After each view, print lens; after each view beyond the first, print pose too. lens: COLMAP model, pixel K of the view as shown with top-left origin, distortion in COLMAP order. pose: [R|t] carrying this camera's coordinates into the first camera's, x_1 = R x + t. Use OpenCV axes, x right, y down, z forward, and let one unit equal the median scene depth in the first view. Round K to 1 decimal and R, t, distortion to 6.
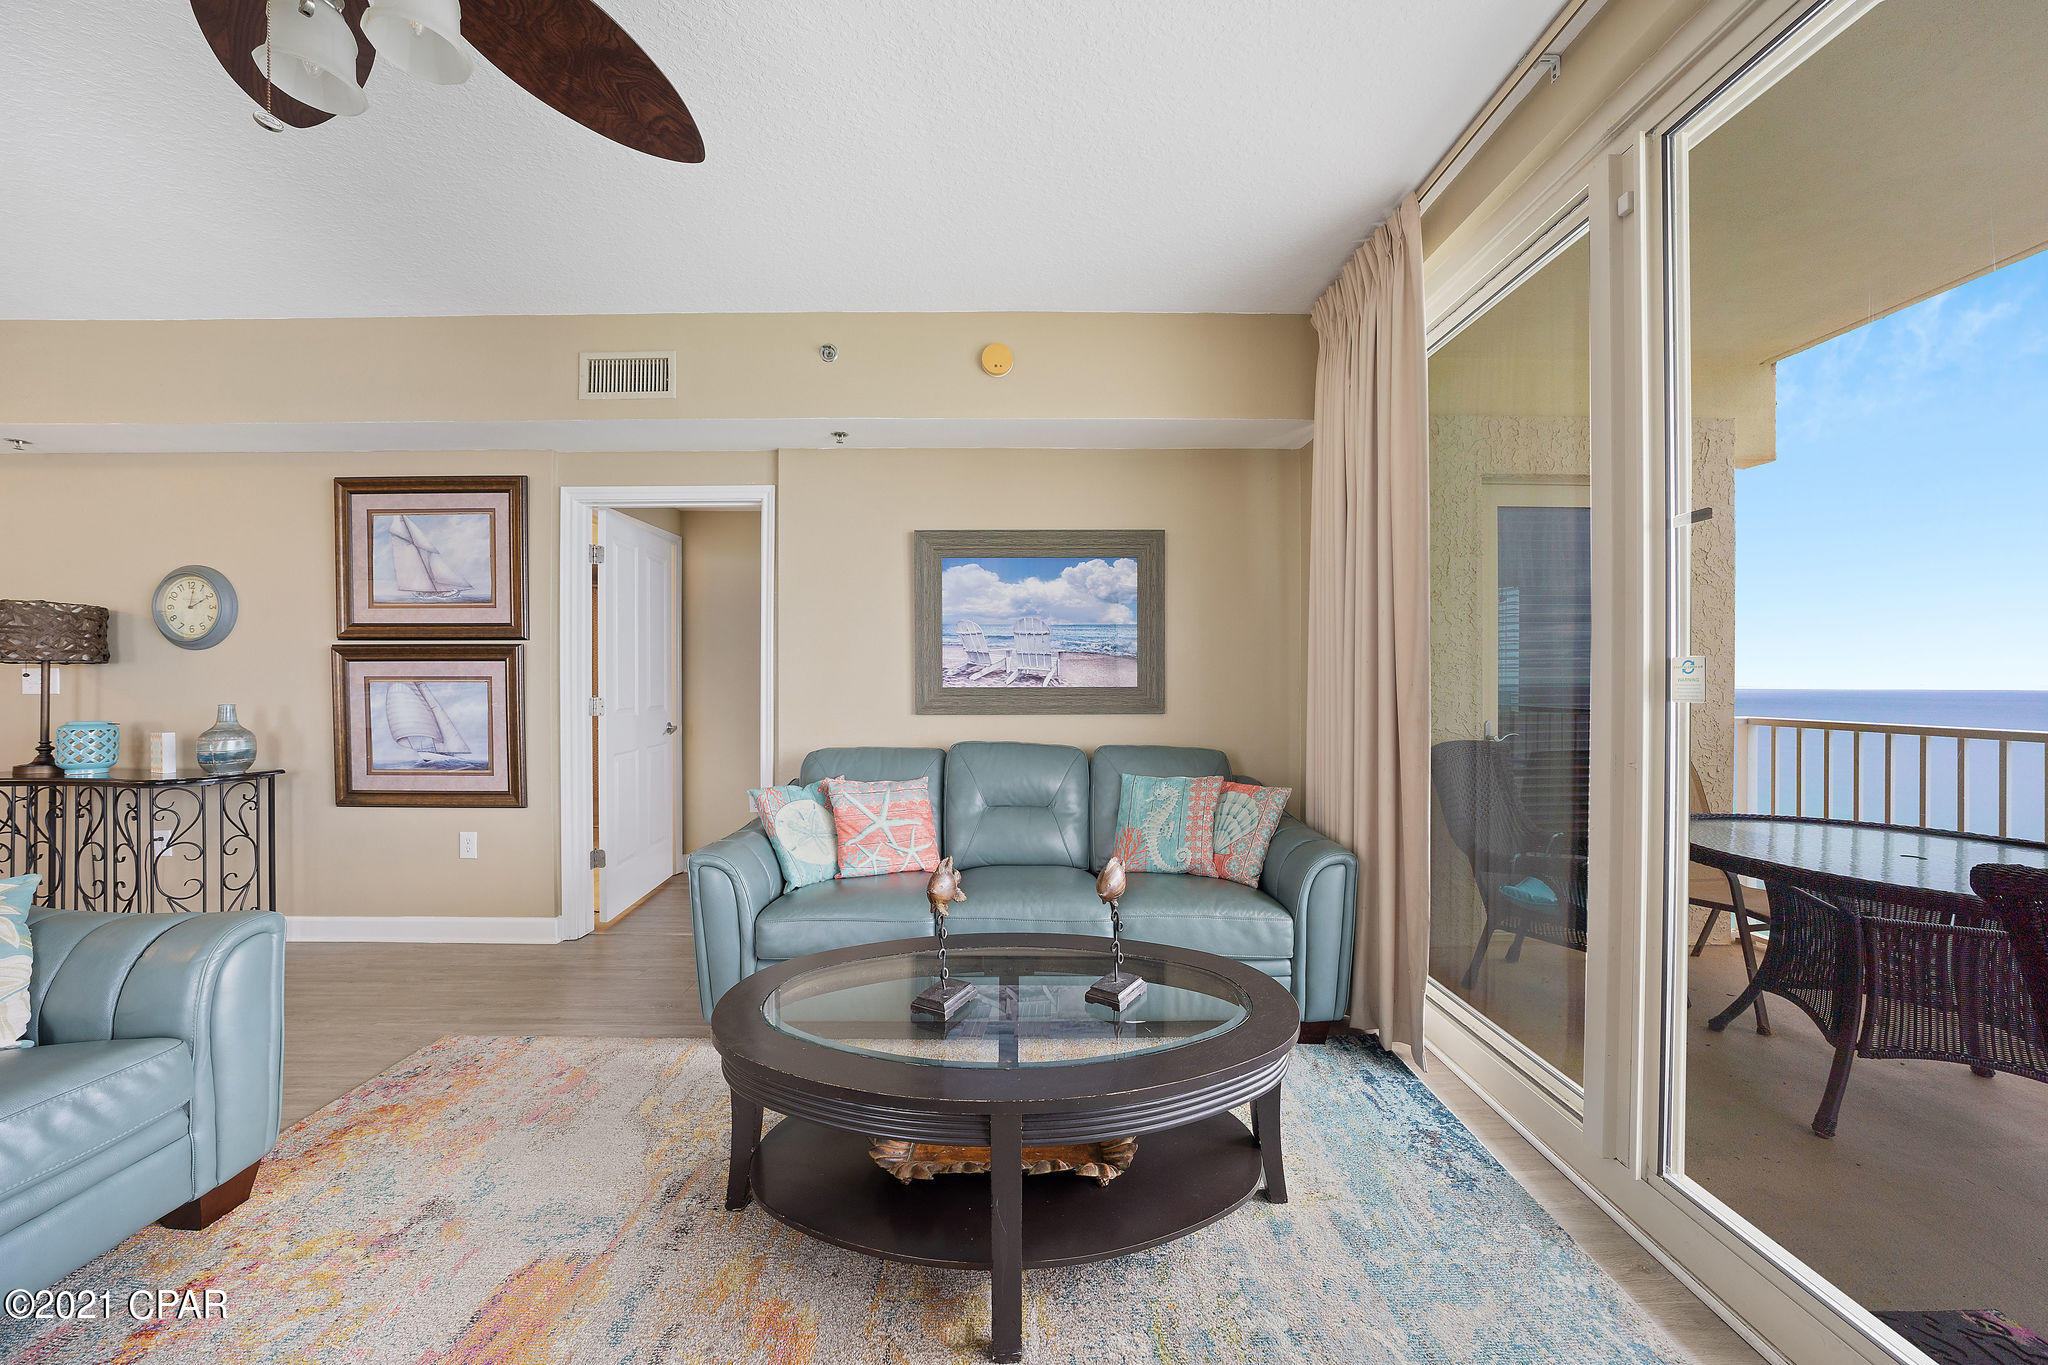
lens RADIAL K [[709.2, 0, 1032.2], [0, 709.2, 682.6], [0, 0, 1]] dist [-0.015273, -0.000011]
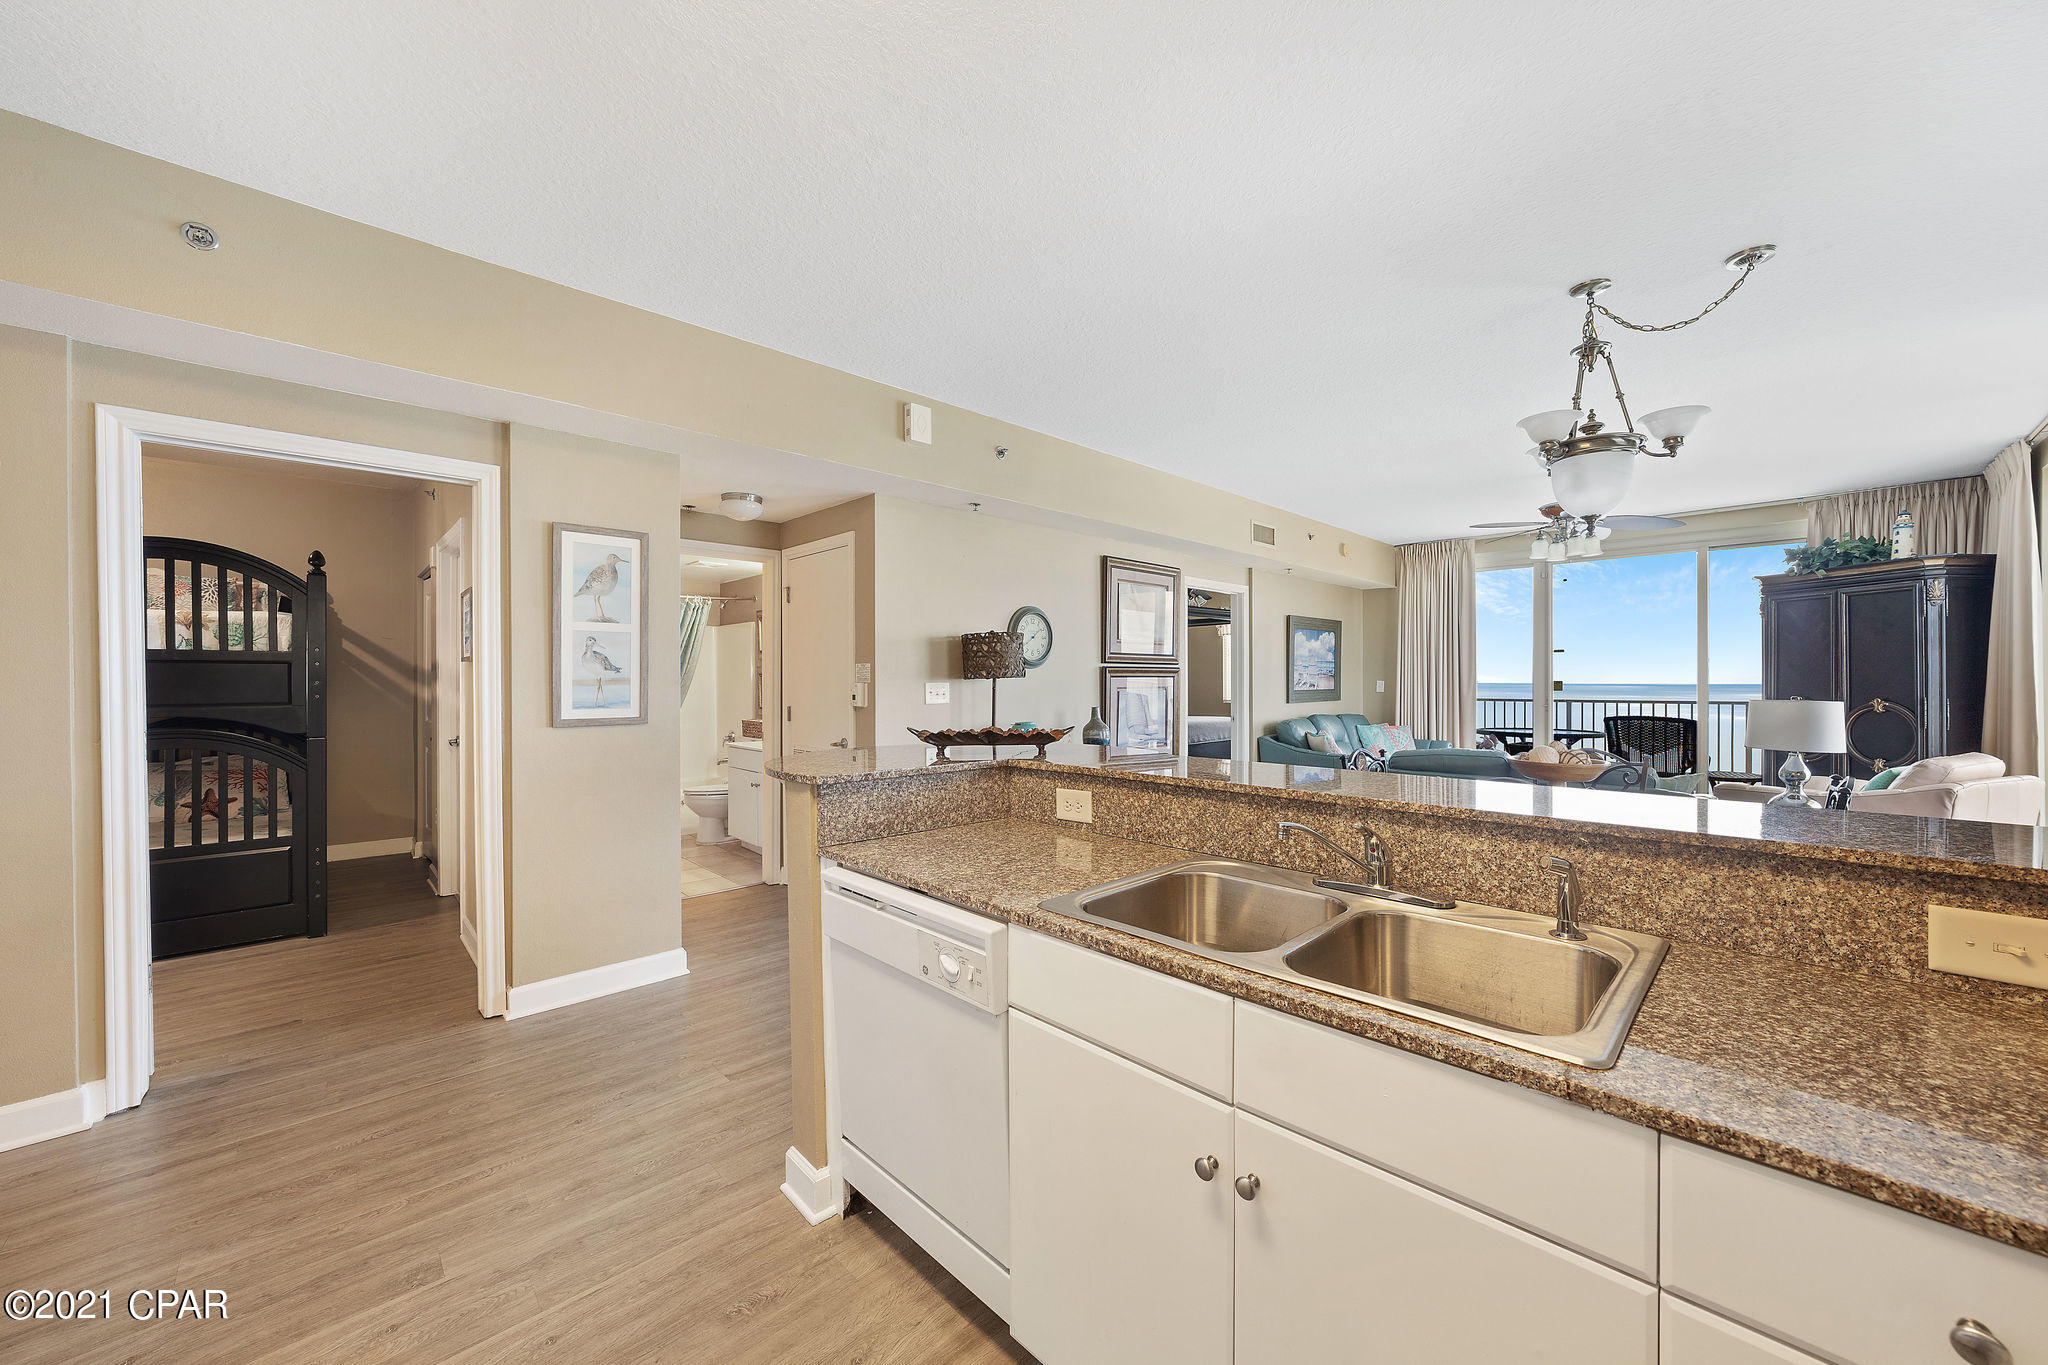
lens RADIAL K [[759.7, 0, 1027.8], [0, 759.7, 681.9], [0, 0, 1]] dist [-0.025042, 0.006110]
pose [[0.727208, -0.005035, 0.686399, -2.244183], [0.003448, 0.999987, 0.003683, -0.028705], [-0.686409, -0.000312, 0.727216, -0.092312]]
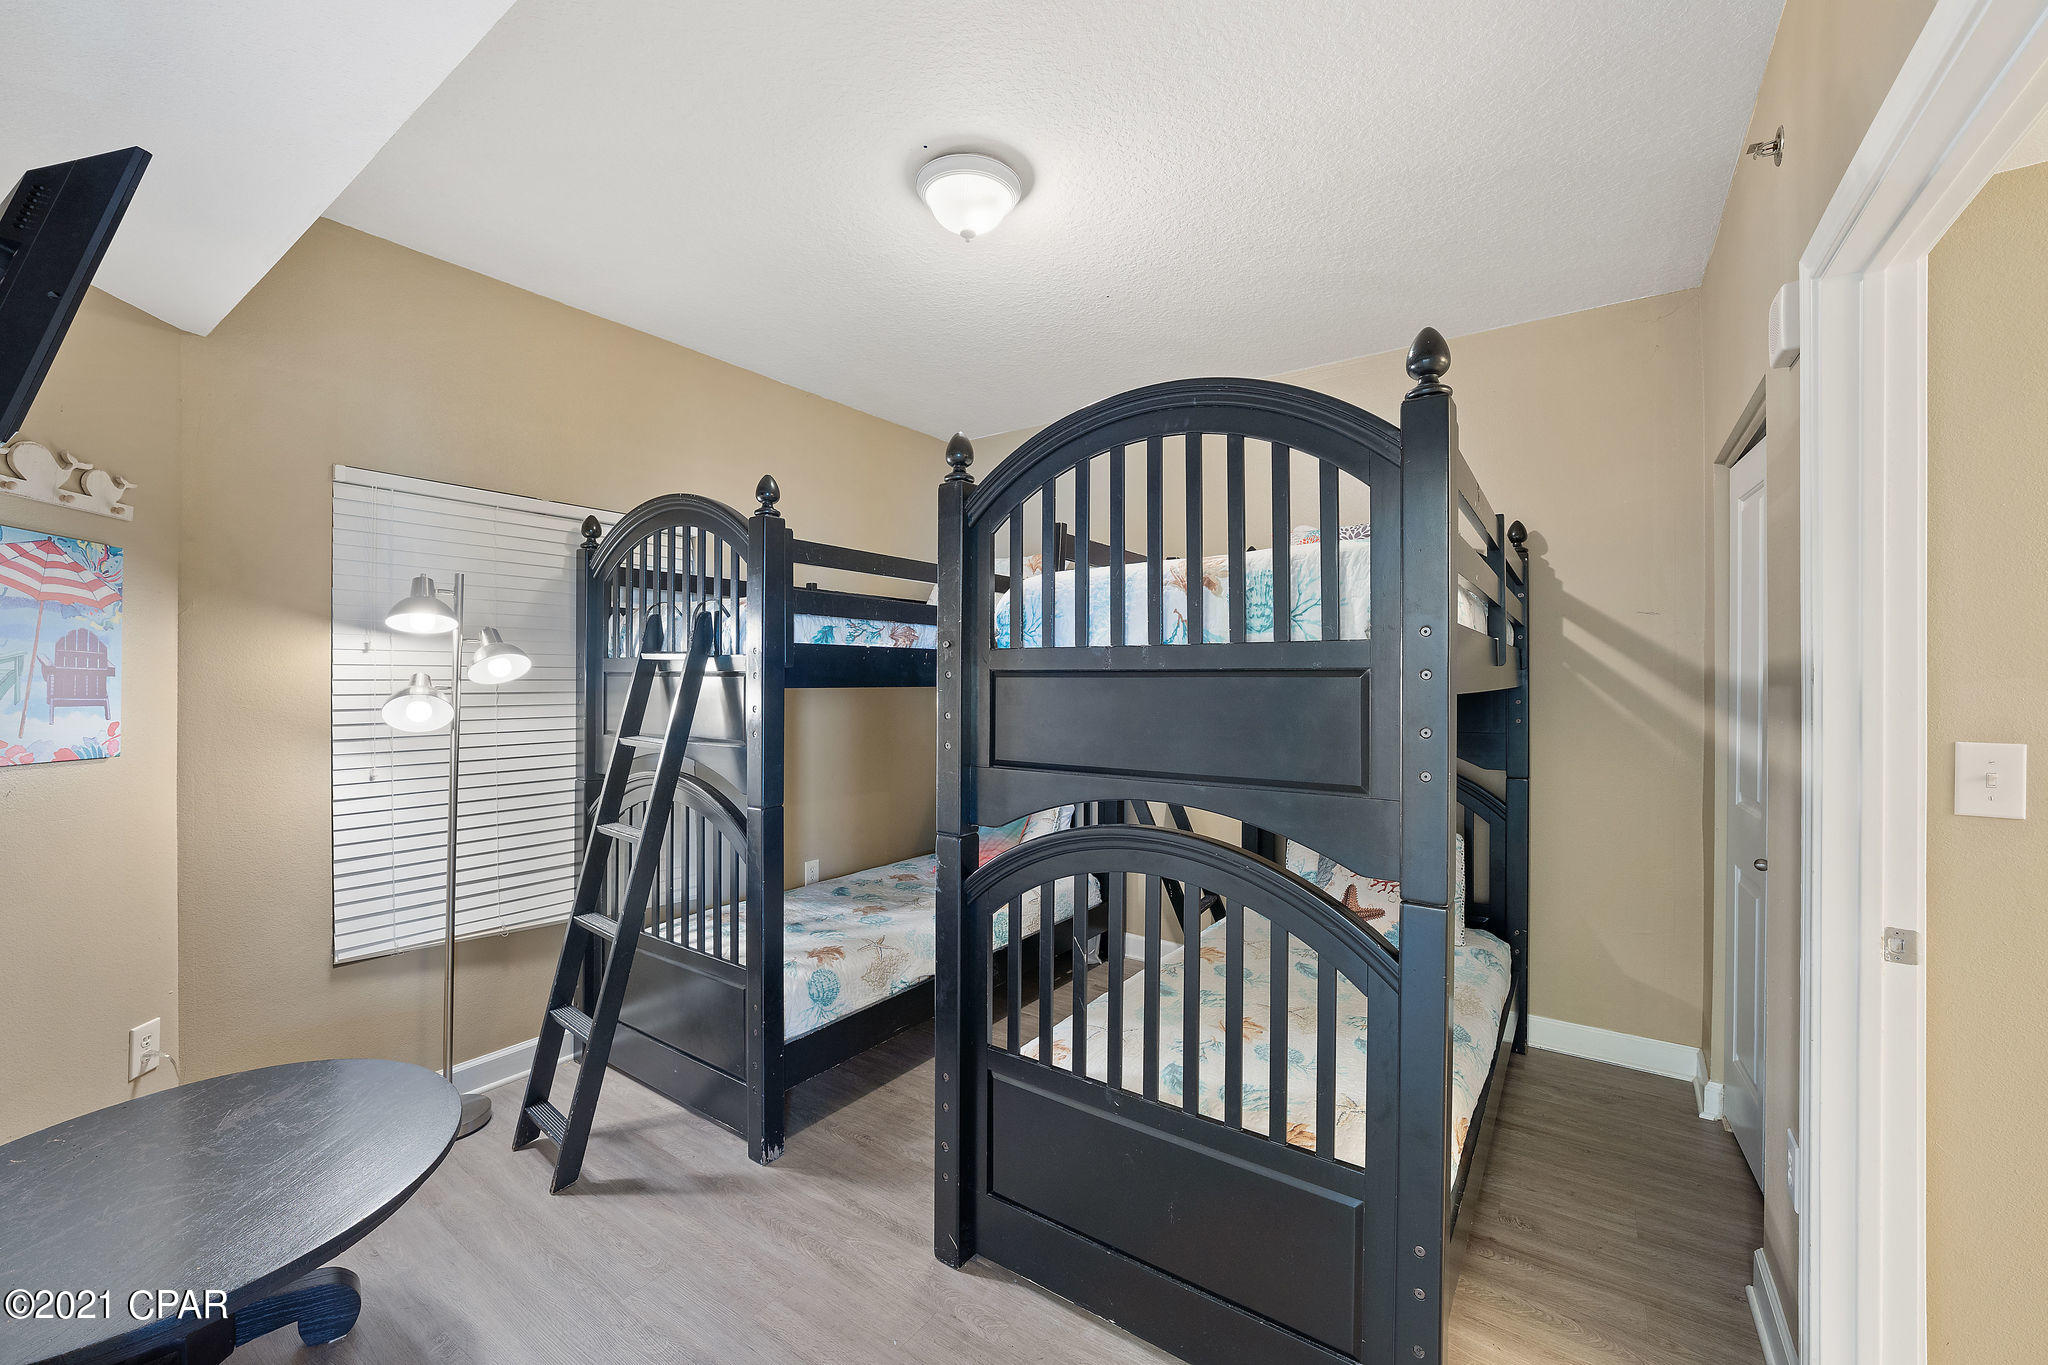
lens RADIAL K [[820.2, 0, 1027.4], [0, 820.2, 679.6], [0, 0, 1]] dist [-0.012883, 0.000369]
pose [[0.823450, -0.003808, -0.567375, -2.187376], [0.006853, 0.999971, 0.003235, -0.055138], [0.567347, -0.006552, 0.823453, 0.983492]]
